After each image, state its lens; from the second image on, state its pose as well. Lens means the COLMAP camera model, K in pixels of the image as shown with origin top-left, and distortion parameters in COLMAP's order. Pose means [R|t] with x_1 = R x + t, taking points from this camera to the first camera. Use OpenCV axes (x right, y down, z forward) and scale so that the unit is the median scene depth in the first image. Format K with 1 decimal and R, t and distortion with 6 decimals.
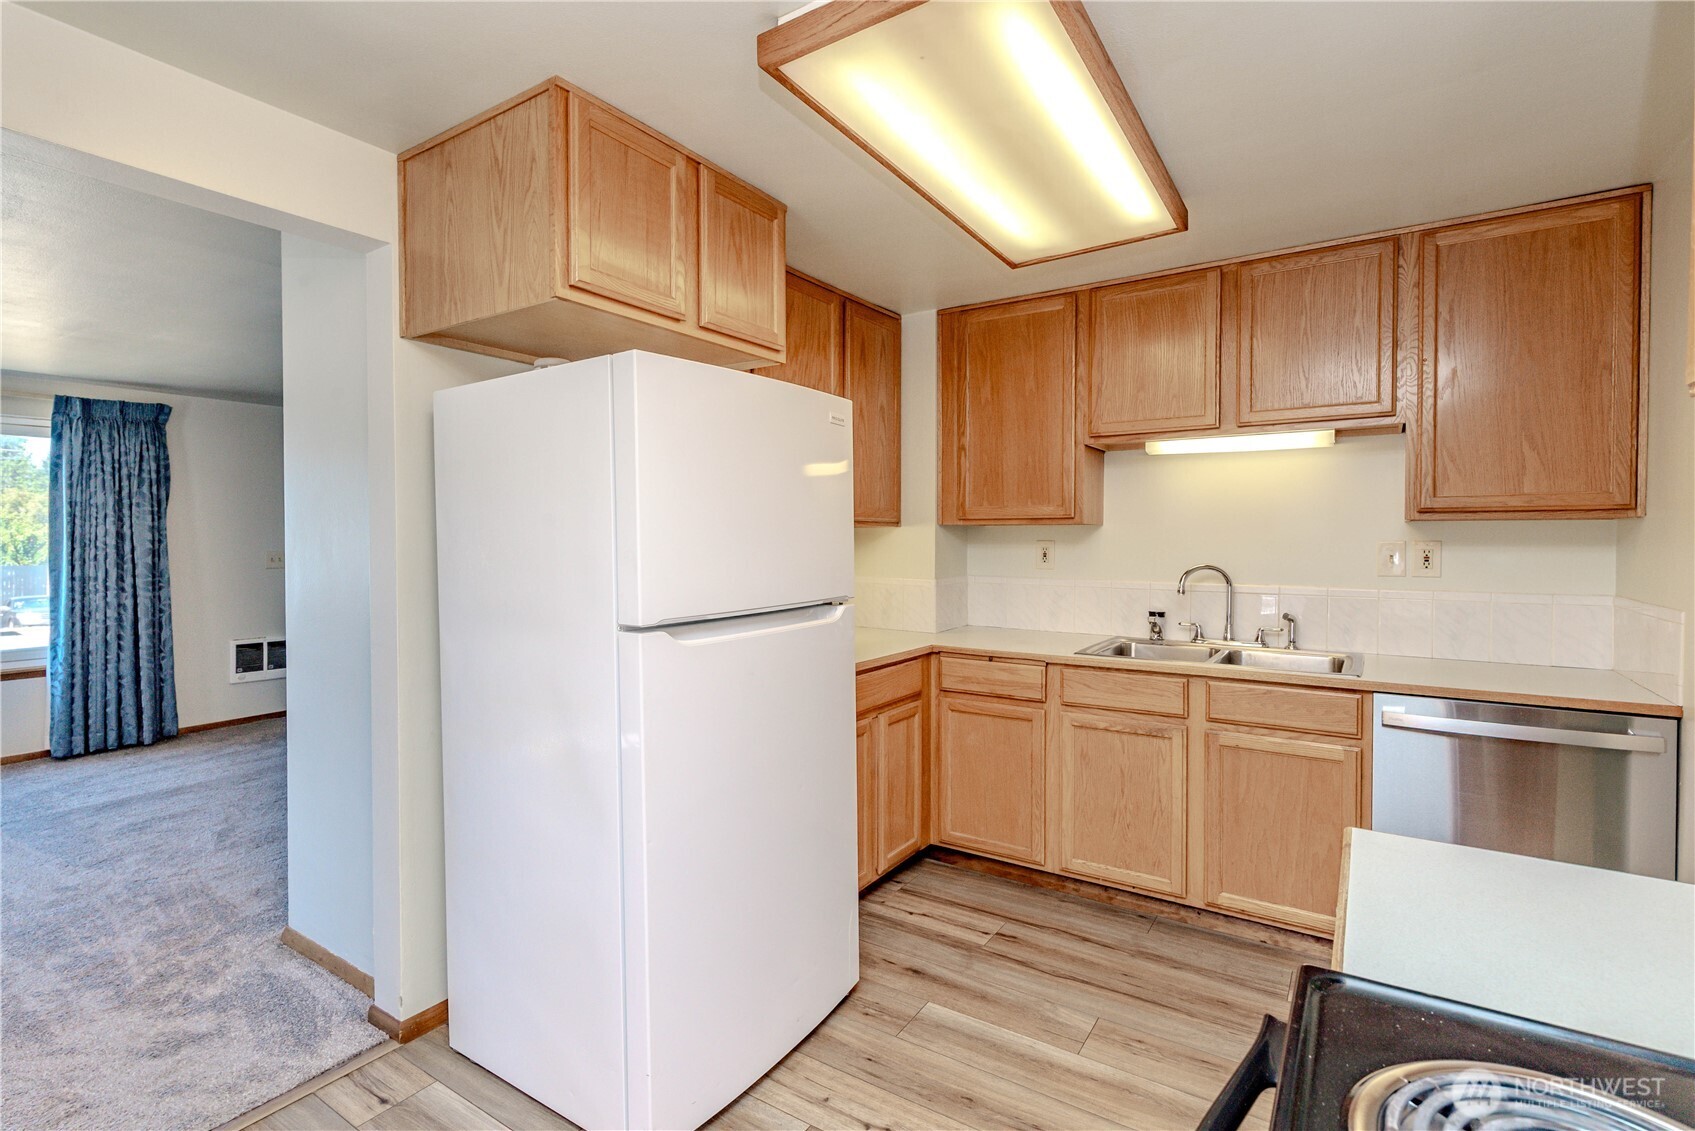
lens RADIAL K [[760.0, 0, 847.5], [0, 760.0, 565.5], [0, 0, 1]] dist [-0.002313, -0.000183]
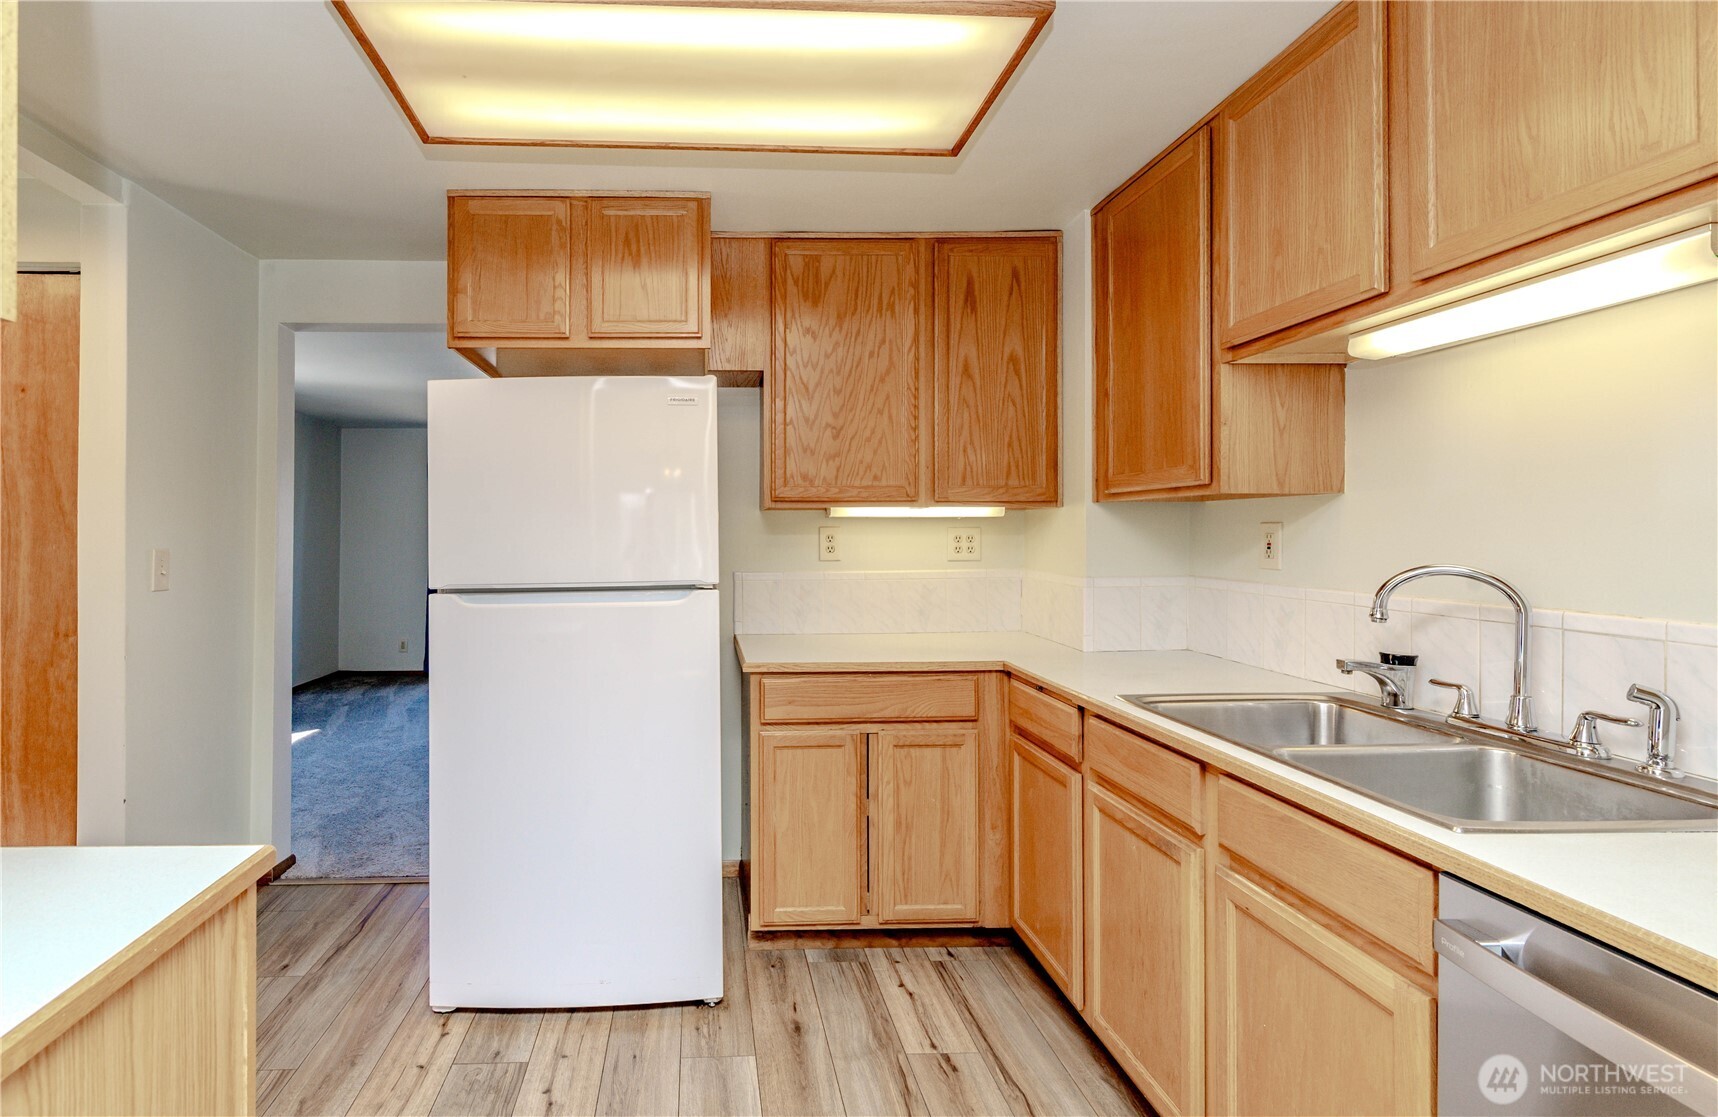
lens RADIAL K [[829.6, 0, 811.4], [0, 829.6, 540.3], [0, 0, 1]] dist [-0.011462, -0.000038]
pose [[0.595689, 0.000817, -0.803215, 0.727106], [-0.023793, 0.999579, -0.016629, 0.002255], [0.802863, 0.029017, 0.595457, 0.384933]]
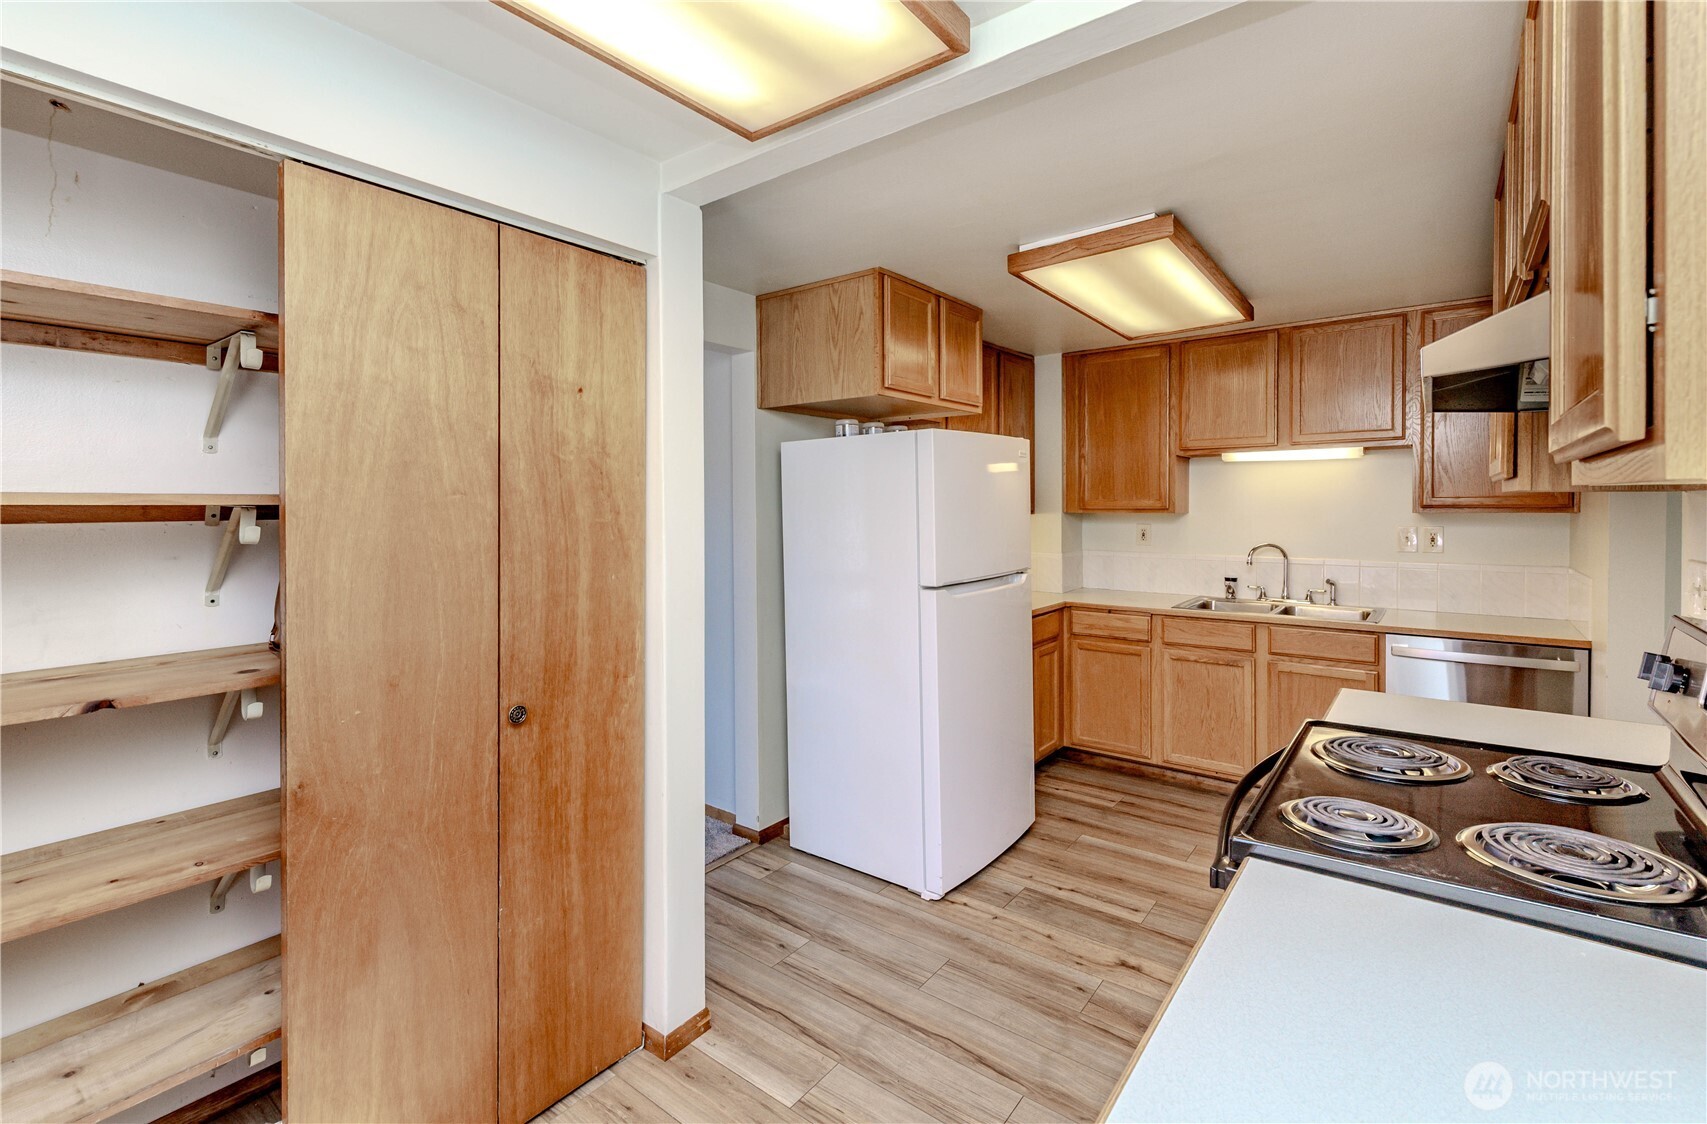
lens RADIAL K [[756.3, 0, 862.7], [0, 756.3, 526.2], [0, 0, 1]] dist [0.000544, -0.000002]
pose [[0.998661, -0.002707, -0.051660, -0.203909], [0.002428, 0.999982, -0.005455, -0.028766], [0.051674, 0.005323, 0.998650, -0.435802]]
